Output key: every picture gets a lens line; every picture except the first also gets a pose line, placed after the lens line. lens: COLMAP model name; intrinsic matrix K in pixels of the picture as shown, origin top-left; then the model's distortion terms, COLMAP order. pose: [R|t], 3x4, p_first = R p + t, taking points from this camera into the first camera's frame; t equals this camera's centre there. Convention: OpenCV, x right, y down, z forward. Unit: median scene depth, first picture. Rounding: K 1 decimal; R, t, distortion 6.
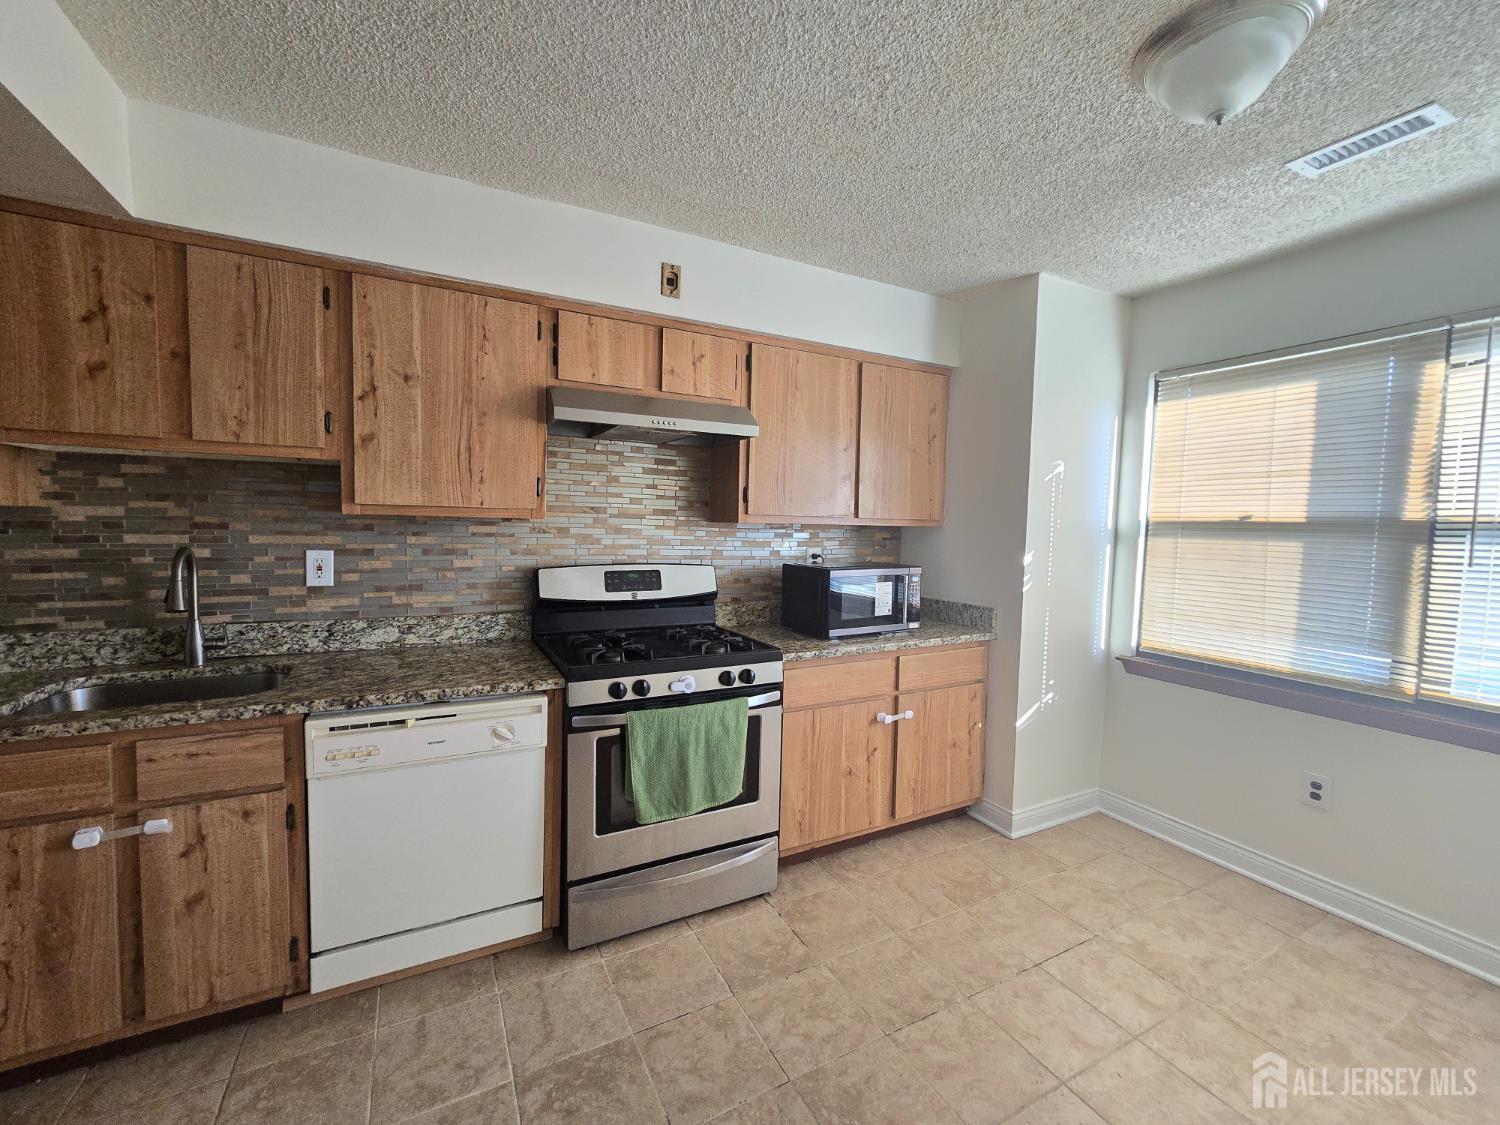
lens RADIAL K [[620.6, 0, 740.2], [0, 620.6, 559.2], [0, 0, 1]] dist [0.000834, 0.000094]
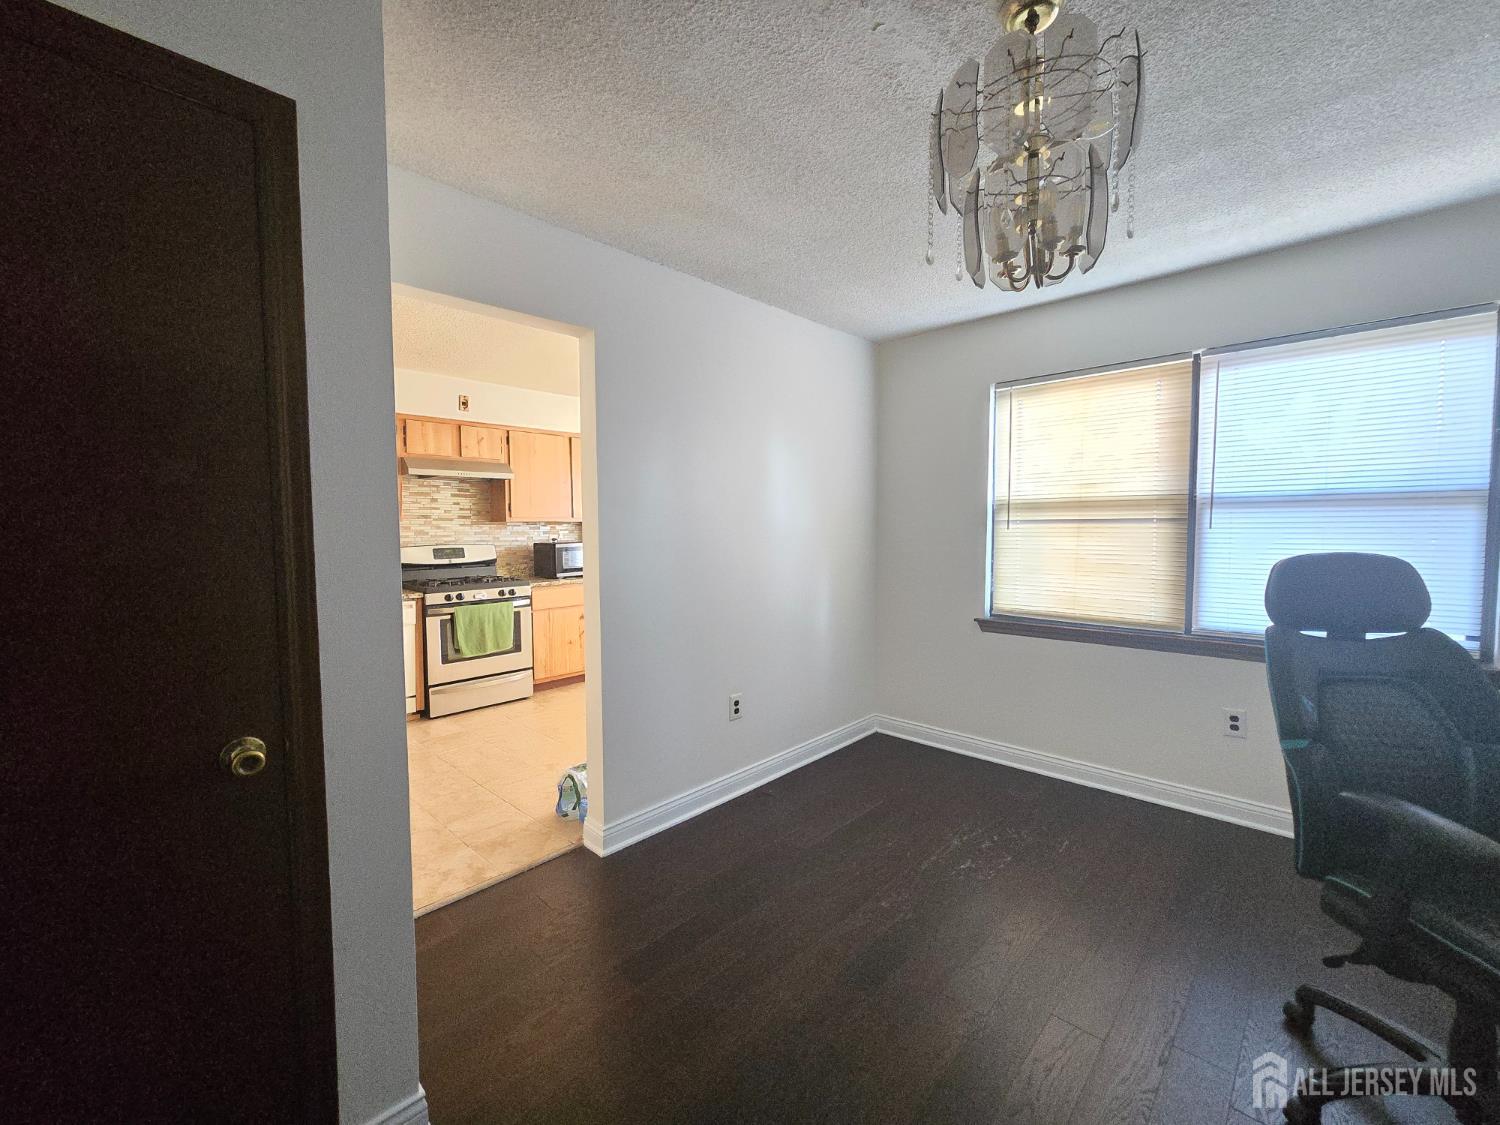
lens RADIAL K [[620.6, 0, 740.2], [0, 620.6, 559.2], [0, 0, 1]] dist [0.000834, 0.000094]
pose [[0.946683, -0.044326, 0.319103, 0.074686], [0.045395, 0.998961, 0.004092, 0.097868], [-0.318953, 0.010611, 0.947711, -1.246524]]
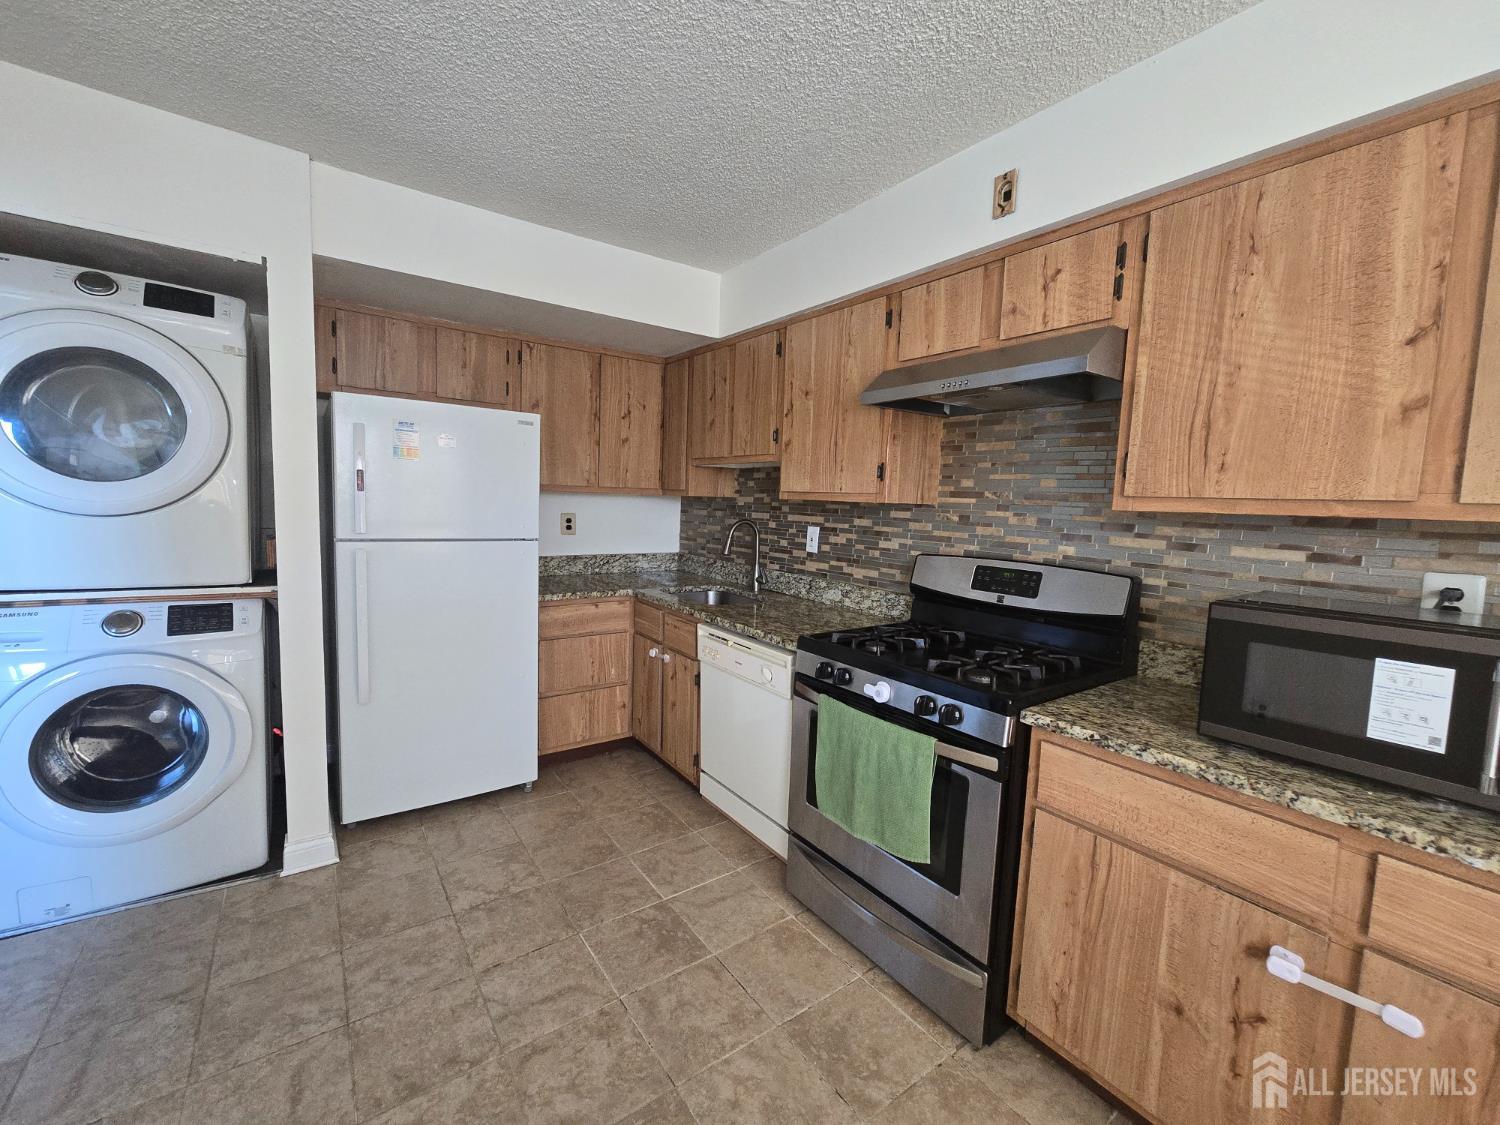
lens RADIAL K [[620.6, 0, 740.2], [0, 620.6, 559.2], [0, 0, 1]] dist [0.000834, 0.000094]
pose [[0.138070, 0.078128, -0.987336, 0.661355], [-0.091311, 0.993642, 0.065858, -0.017985], [0.986204, 0.081062, 0.144326, 0.617021]]
